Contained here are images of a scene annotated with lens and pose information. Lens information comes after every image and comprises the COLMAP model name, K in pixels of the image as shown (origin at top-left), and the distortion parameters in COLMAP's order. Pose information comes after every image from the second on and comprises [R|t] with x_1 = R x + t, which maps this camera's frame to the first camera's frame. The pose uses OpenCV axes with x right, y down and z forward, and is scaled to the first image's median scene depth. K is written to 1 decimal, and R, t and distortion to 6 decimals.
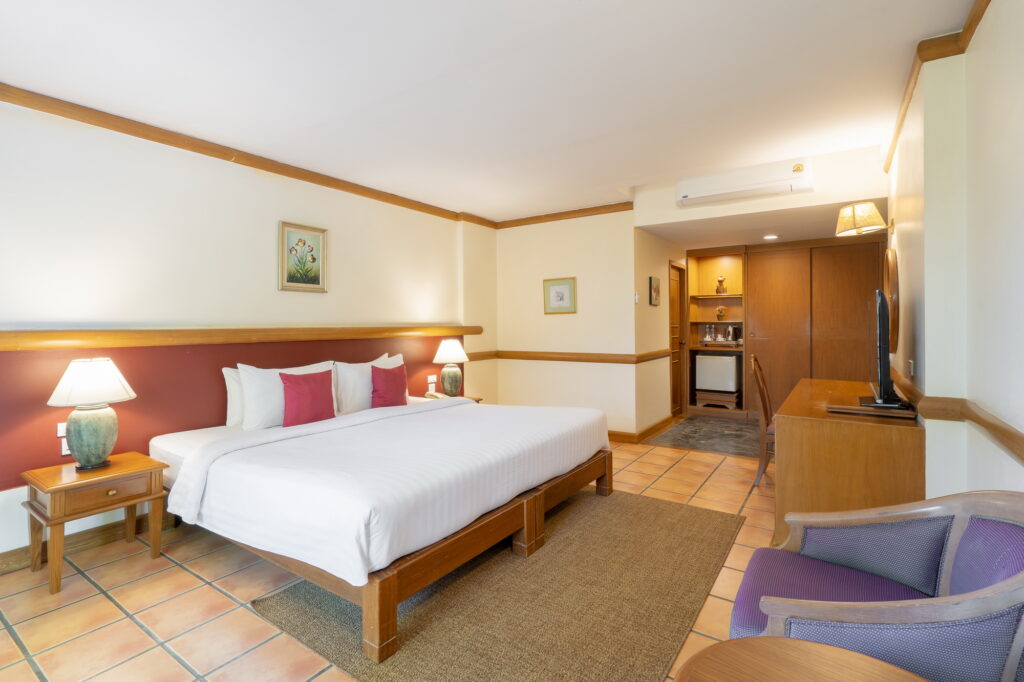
lens RADIAL K [[491.9, 0, 479.9], [0, 491.9, 319.9], [0, 0, 1]] dist [-0.000349, 0.000085]
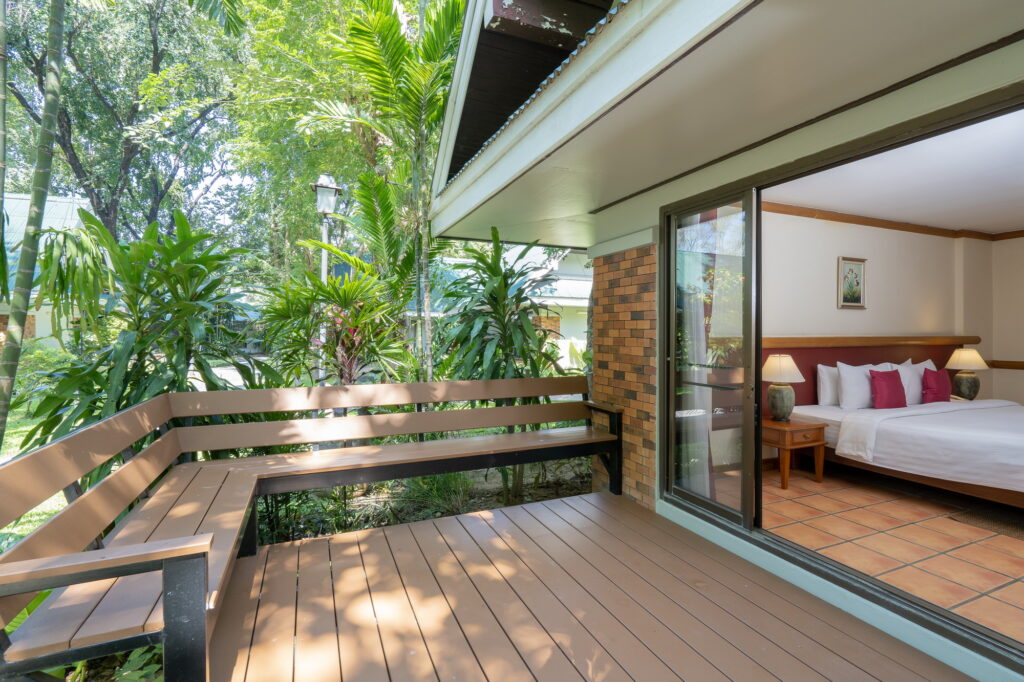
lens RADIAL K [[468.6, 0, 512.0], [0, 468.6, 341.0], [0, 0, 1]] dist [-0.000497, 0.000072]
pose [[0.863812, 0.005447, -0.503784, -0.508917], [0.005116, 0.999795, 0.019581, -0.001454], [0.503788, -0.019491, 0.863608, -0.526017]]
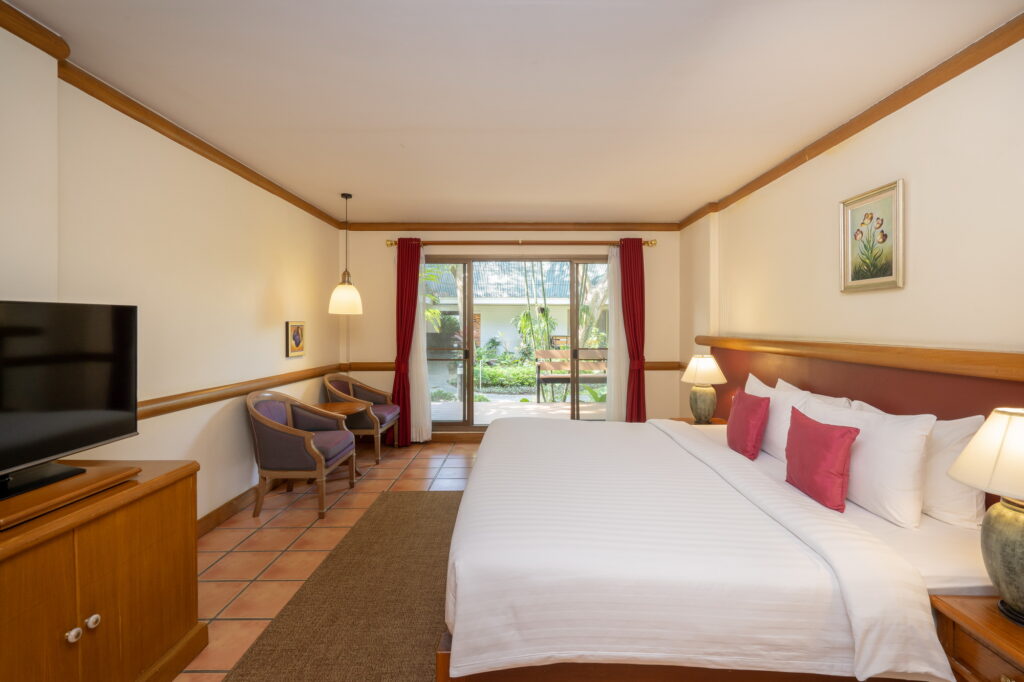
lens RADIAL K [[474.2, 0, 517.0], [0, 474.2, 325.3], [0, 0, 1]] dist [-0.000088, 0.000785]
pose [[-0.809674, 0.001485, -0.586878, 0.406308], [0.006547, 0.999957, -0.006501, -0.009277], [0.586843, -0.009106, -0.809649, 1.234805]]
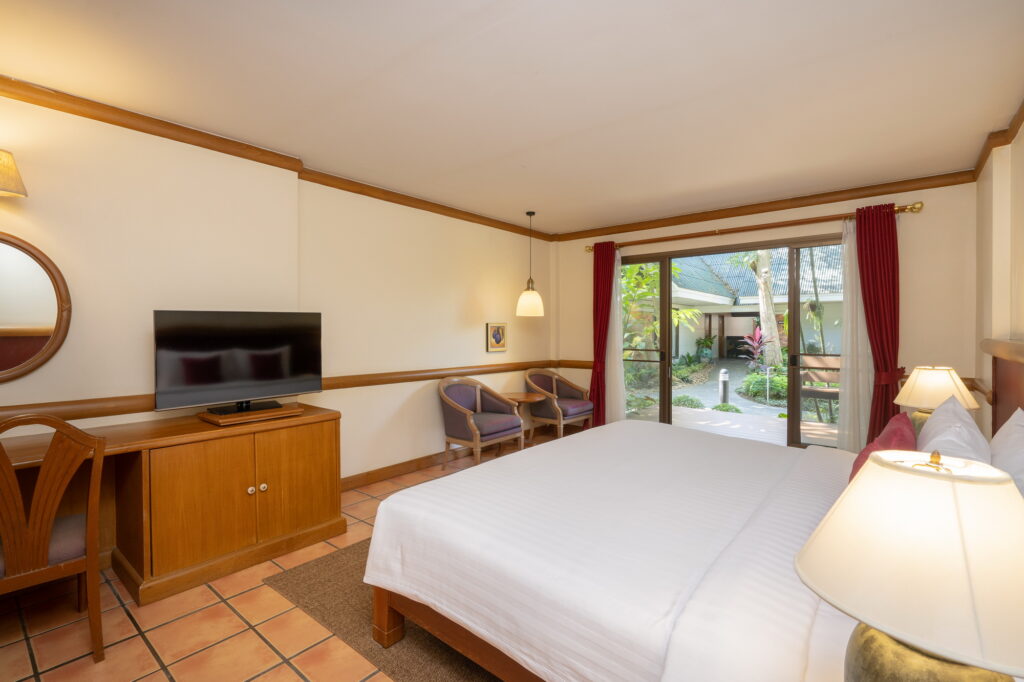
lens RADIAL K [[473.7, 0, 495.0], [0, 473.7, 330.4], [0, 0, 1]] dist [0.000566, 0.000457]
pose [[-0.996550, 0.002640, 0.082949, 0.077315], [0.002115, 0.999977, -0.006420, 0.000261], [-0.082965, -0.006223, -0.996533, 1.379156]]
